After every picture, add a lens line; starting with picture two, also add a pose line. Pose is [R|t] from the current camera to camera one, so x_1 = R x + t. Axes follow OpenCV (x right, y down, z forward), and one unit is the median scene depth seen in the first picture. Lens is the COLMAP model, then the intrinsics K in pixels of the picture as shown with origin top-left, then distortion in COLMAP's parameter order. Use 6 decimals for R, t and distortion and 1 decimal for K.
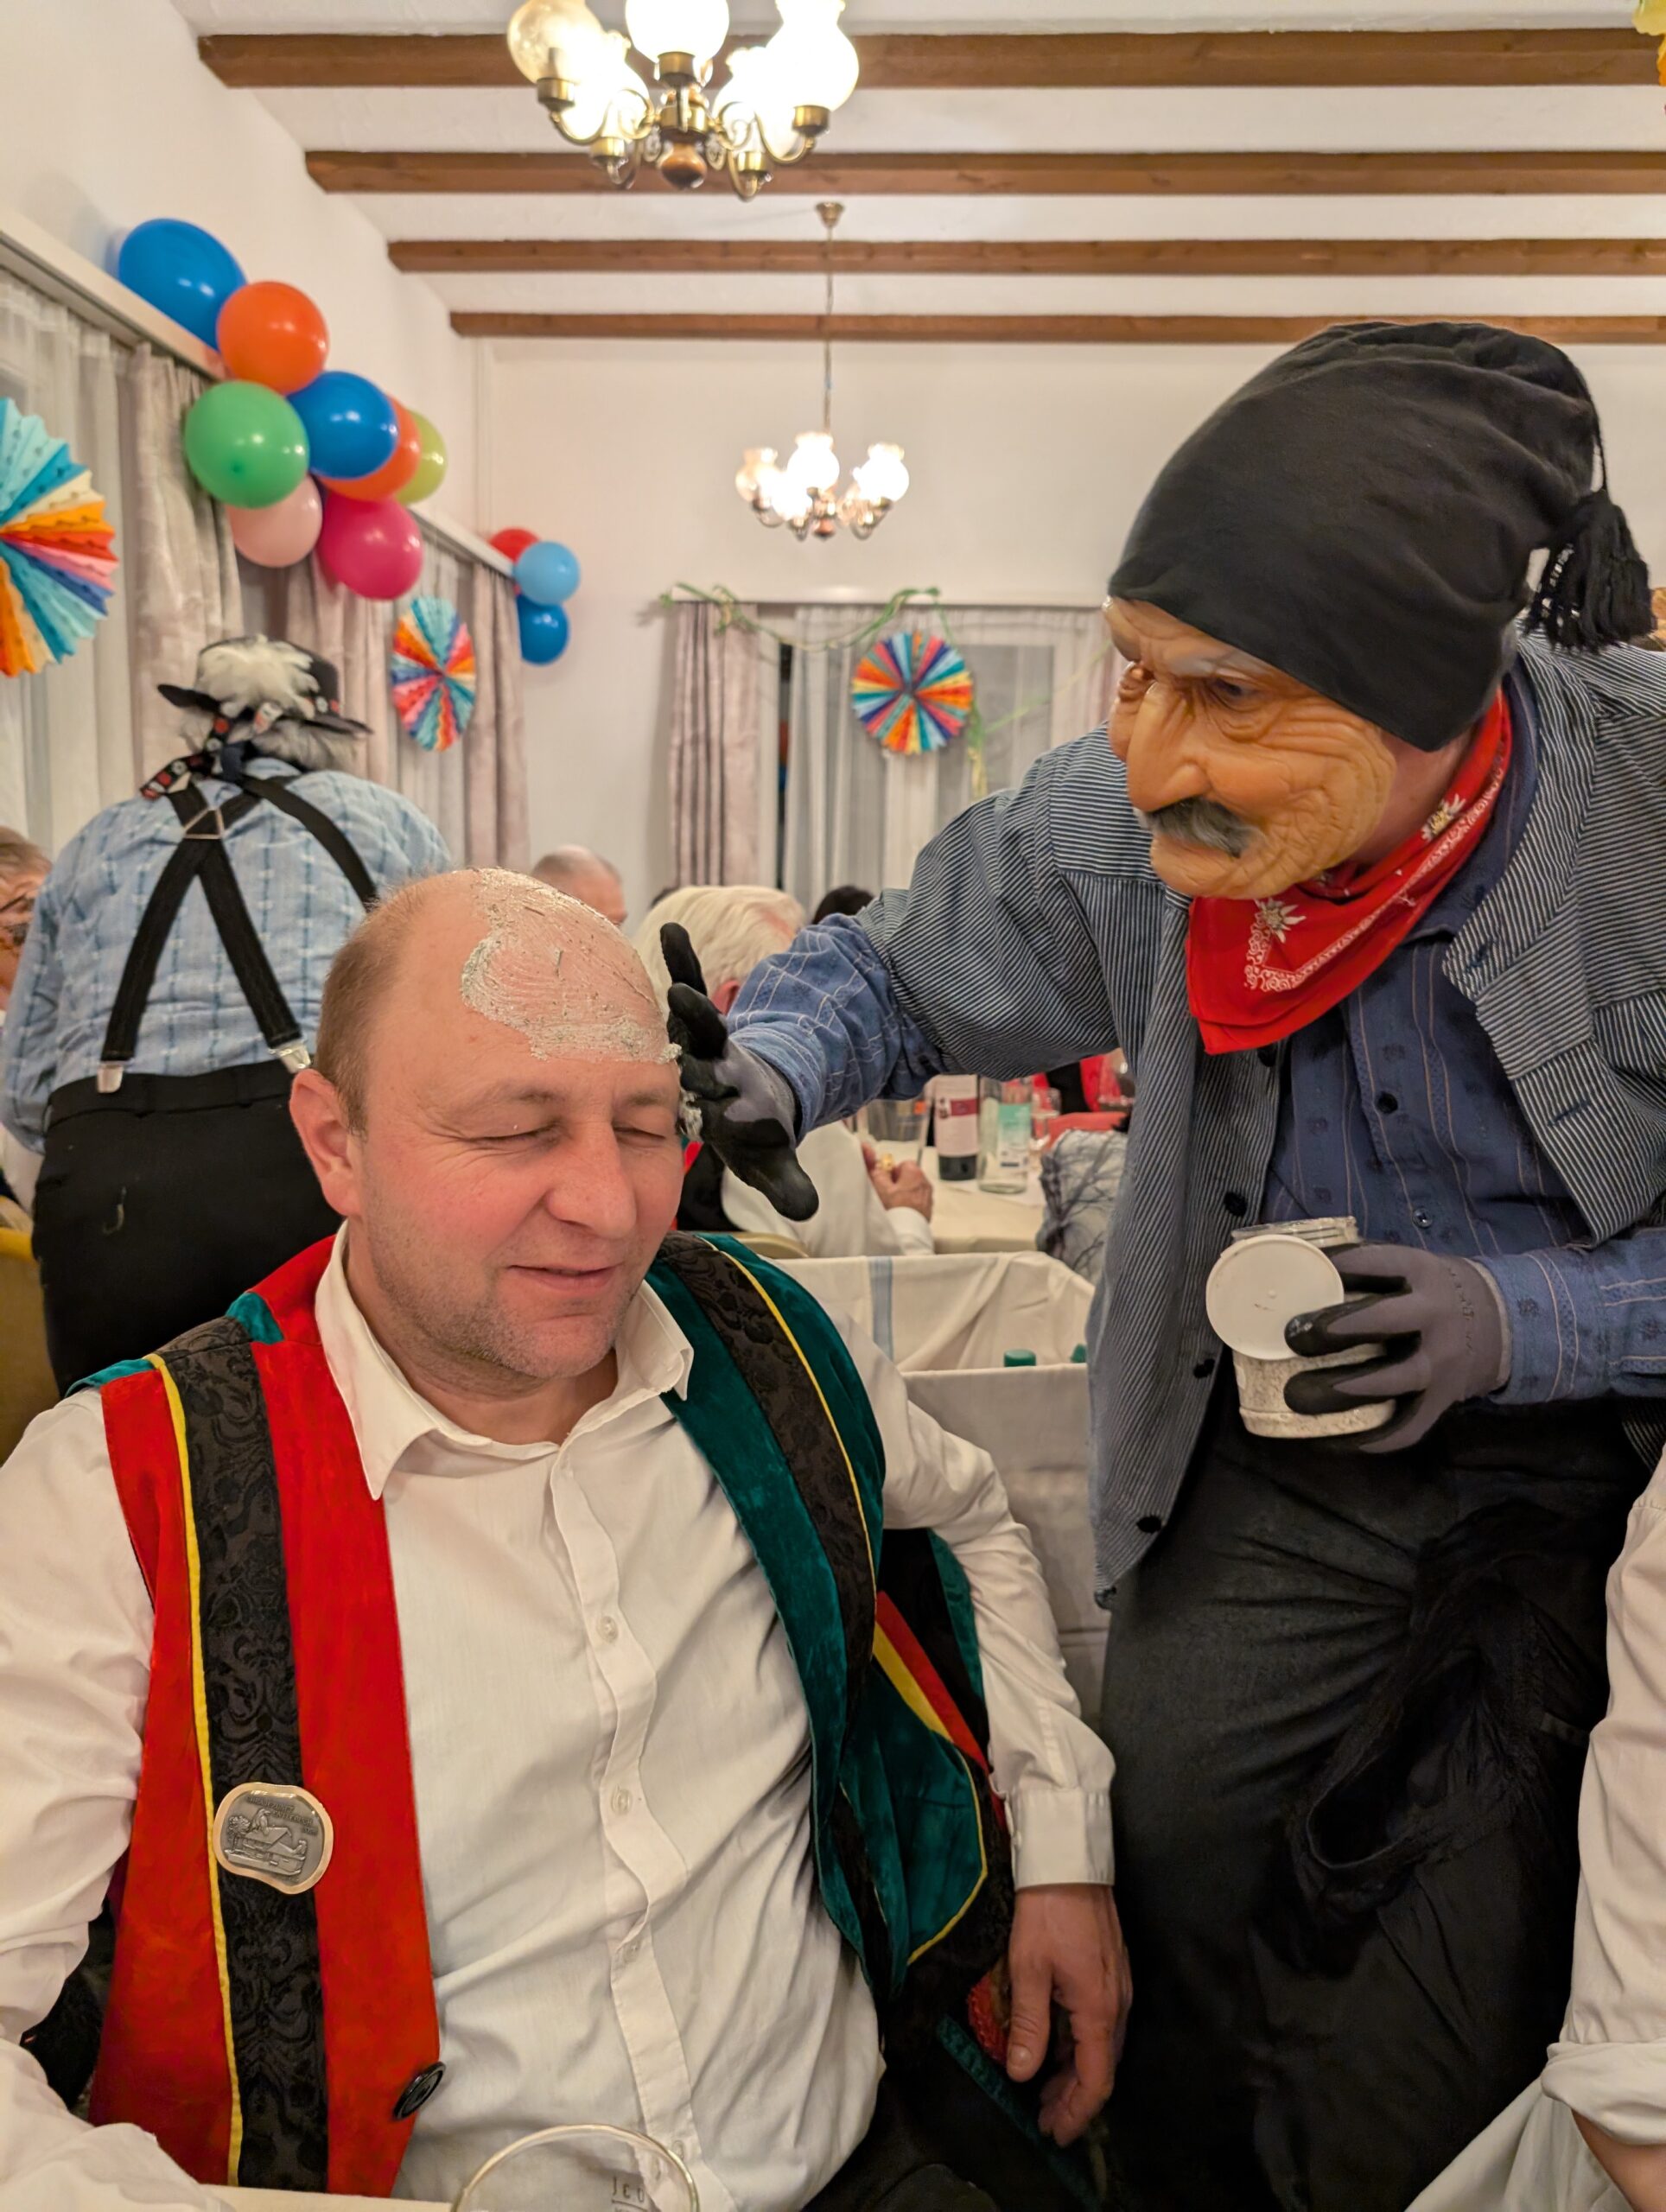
lens RADIAL K [[1551.0, 0, 833.0], [0, 1551.0, 1106.0], [0, 0, 1]] dist [0.010090, -0.001260]
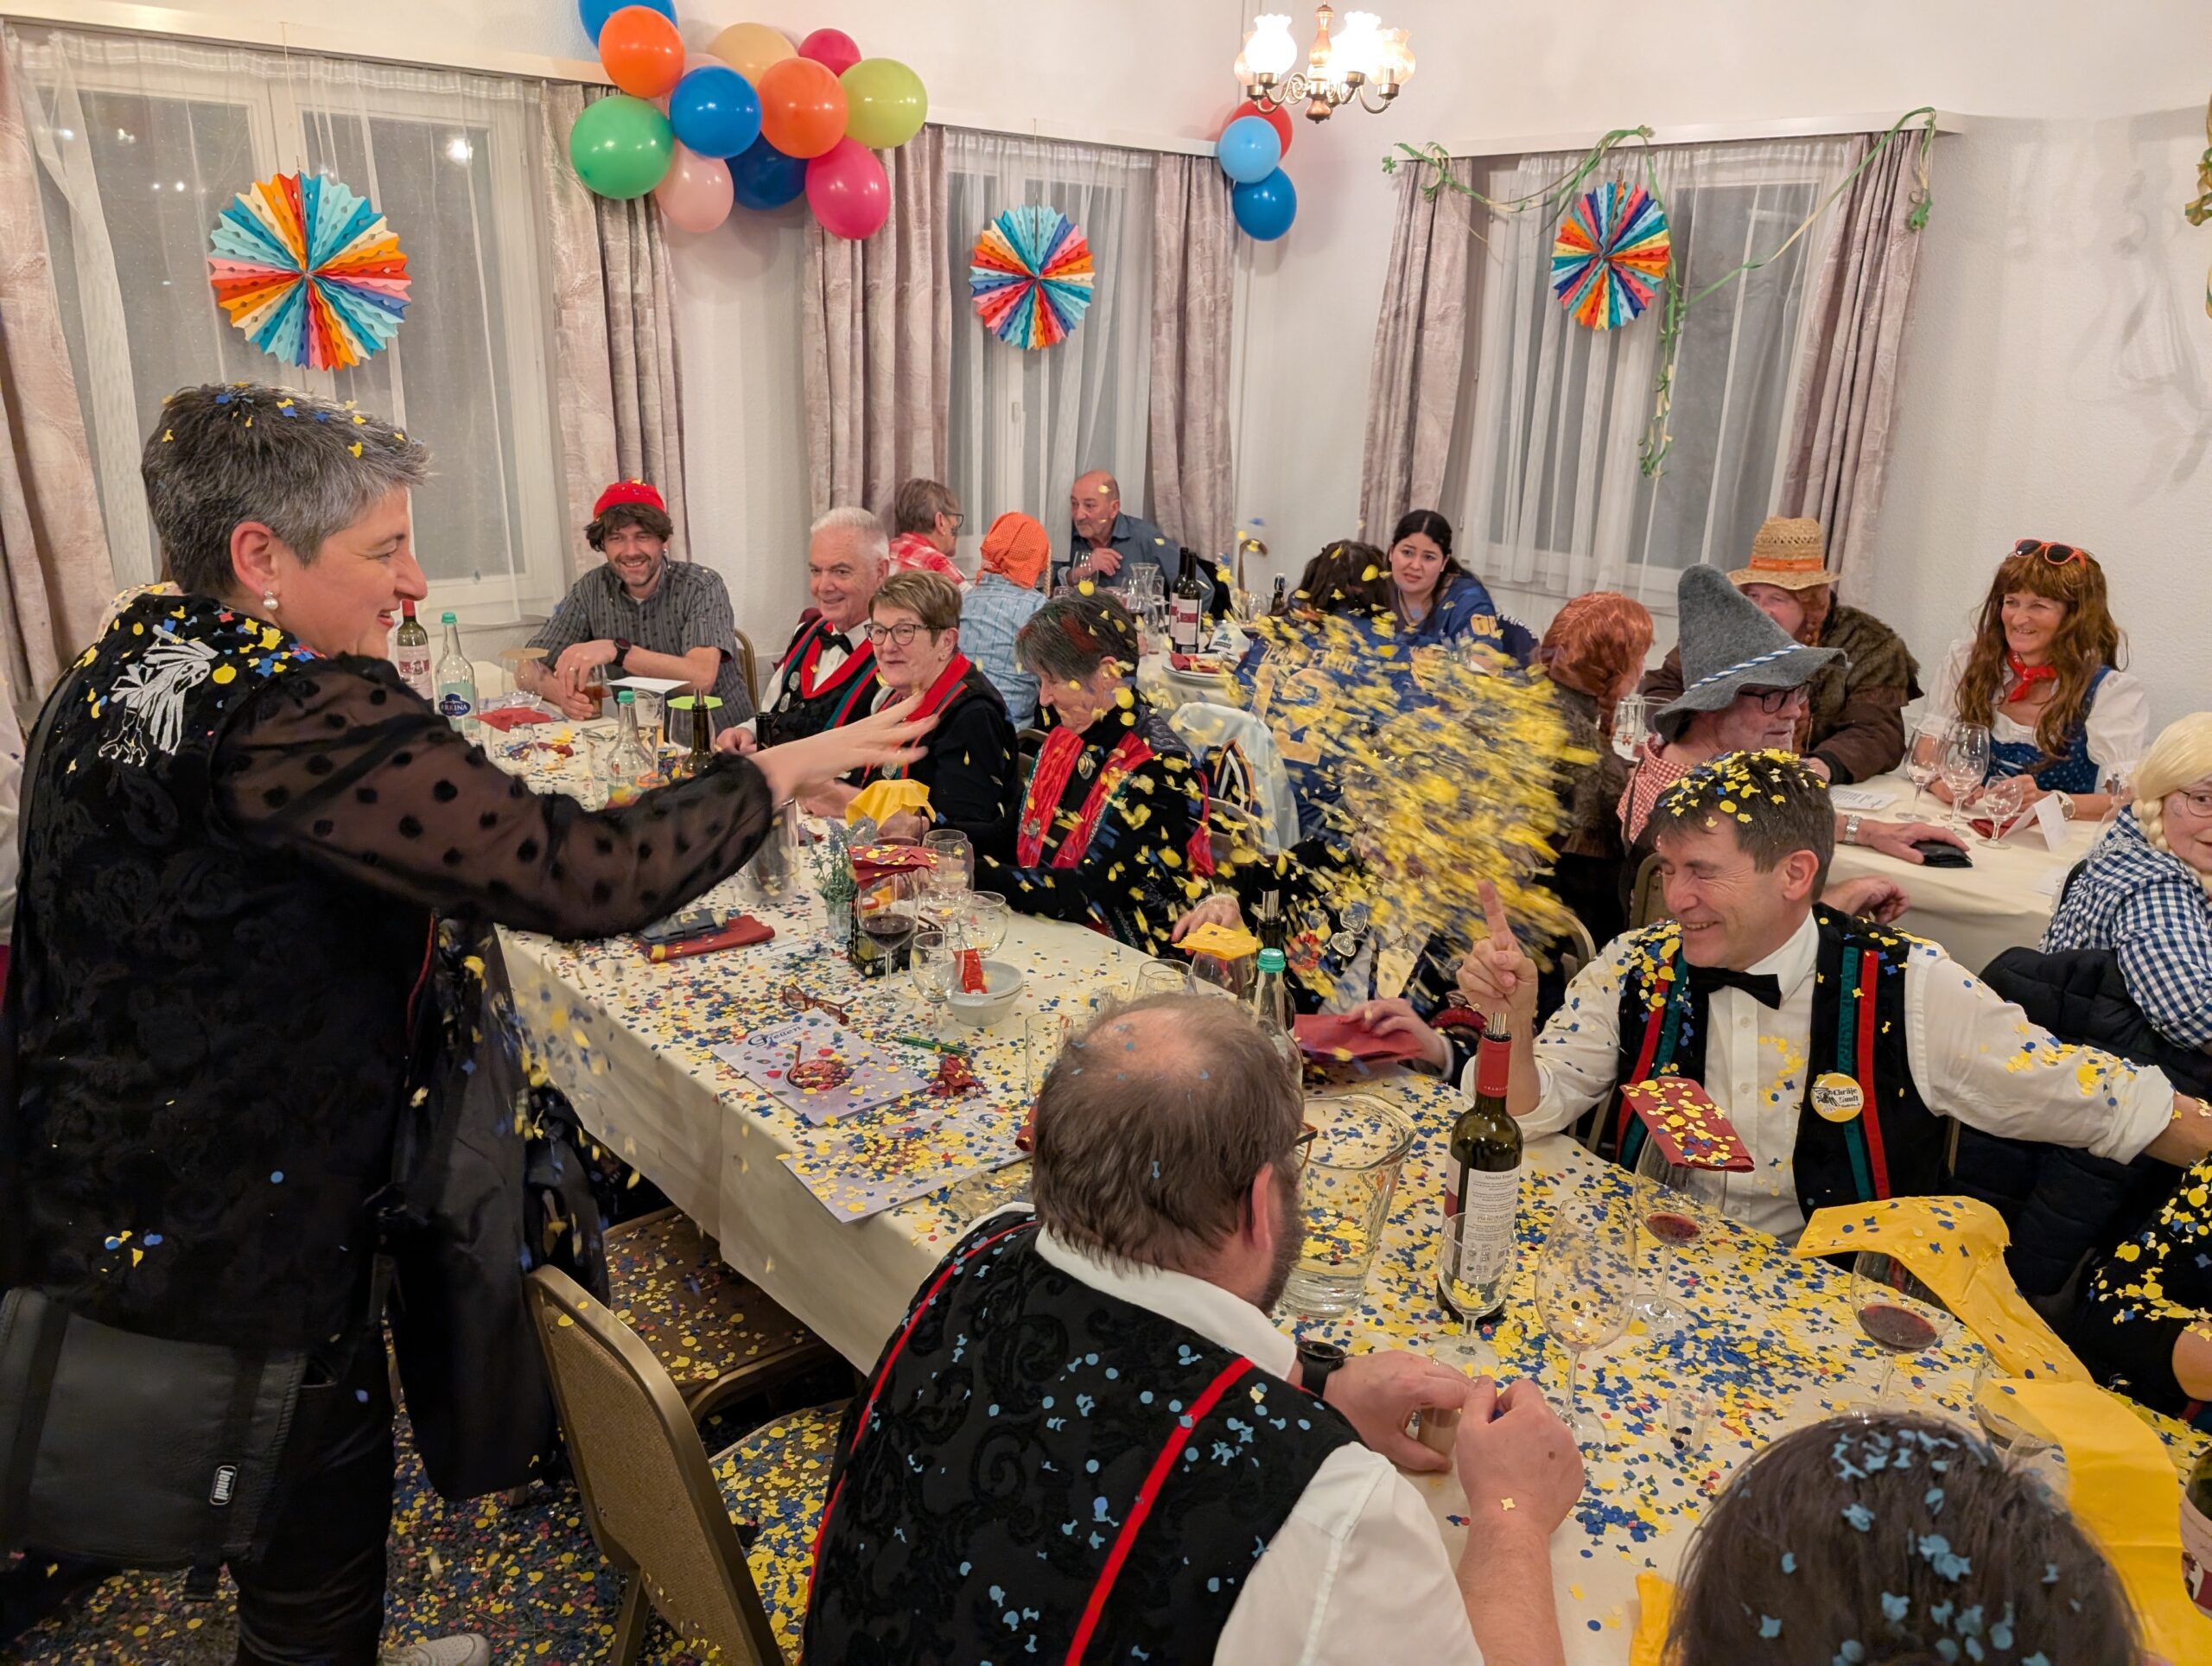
lens RADIAL K [[1551.0, 0, 1106.0], [0, 1551.0, 833.0], [0, 0, 1]] dist [0.010090, -0.001260]
pose [[0.723821, 0.211237, -0.656858, 0.471798], [-0.109538, 0.975091, 0.192872, -0.090179], [0.681238, -0.067654, 0.728929, 0.163293]]
